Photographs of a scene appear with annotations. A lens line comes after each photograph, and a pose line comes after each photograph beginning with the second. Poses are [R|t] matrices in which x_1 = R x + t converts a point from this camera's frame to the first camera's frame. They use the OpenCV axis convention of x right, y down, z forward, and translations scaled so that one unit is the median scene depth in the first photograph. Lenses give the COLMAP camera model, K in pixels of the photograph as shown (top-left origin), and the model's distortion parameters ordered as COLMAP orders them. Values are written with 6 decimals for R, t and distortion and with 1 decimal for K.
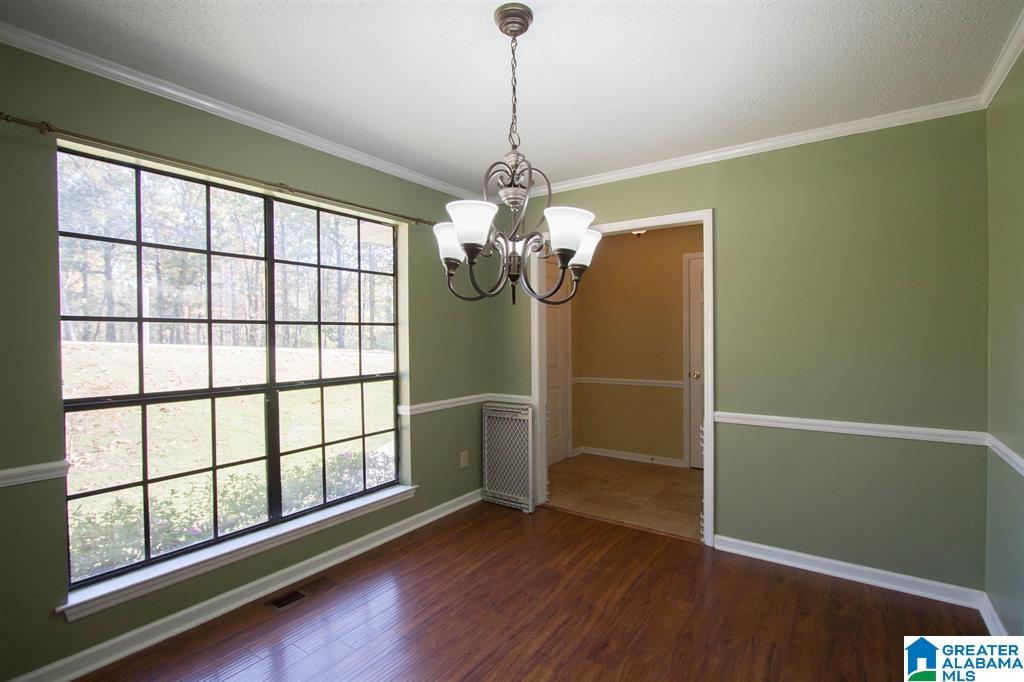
lens RADIAL K [[476.0, 0, 505.5], [0, 476.0, 338.5], [0, 0, 1]] dist [-0.013948, 0.000212]
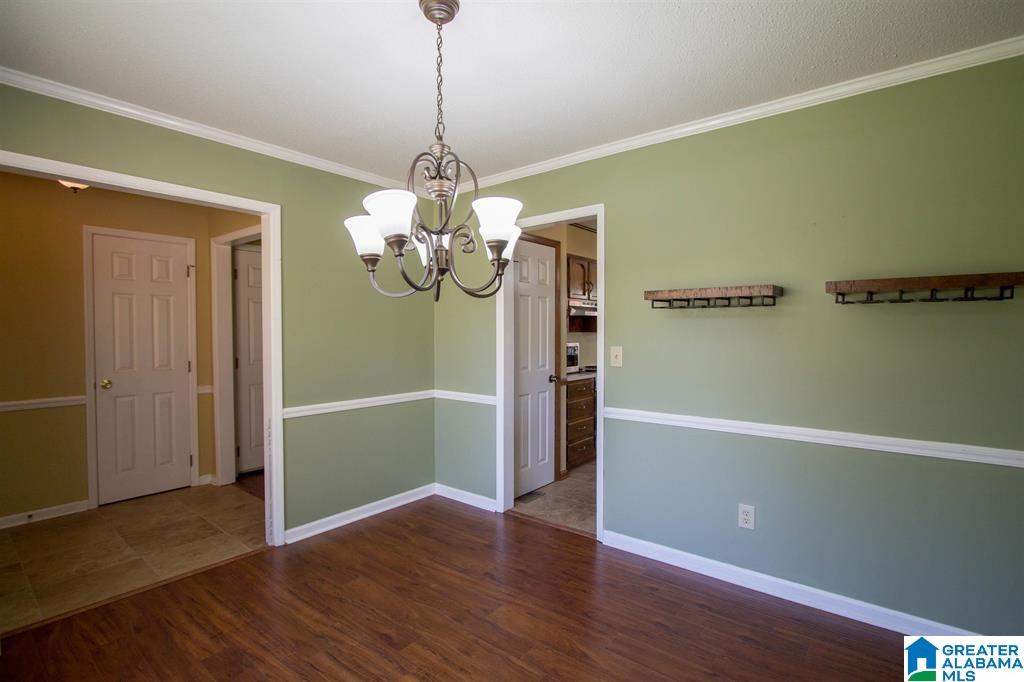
lens RADIAL K [[484.9, 0, 511.2], [0, 484.9, 339.7], [0, 0, 1]] dist [-0.015001, 0.001368]
pose [[0.069515, -0.007794, 0.997550, -0.611607], [0.013248, 0.999889, 0.006889, 0.010534], [-0.997493, 0.012737, 0.069611, 0.508575]]
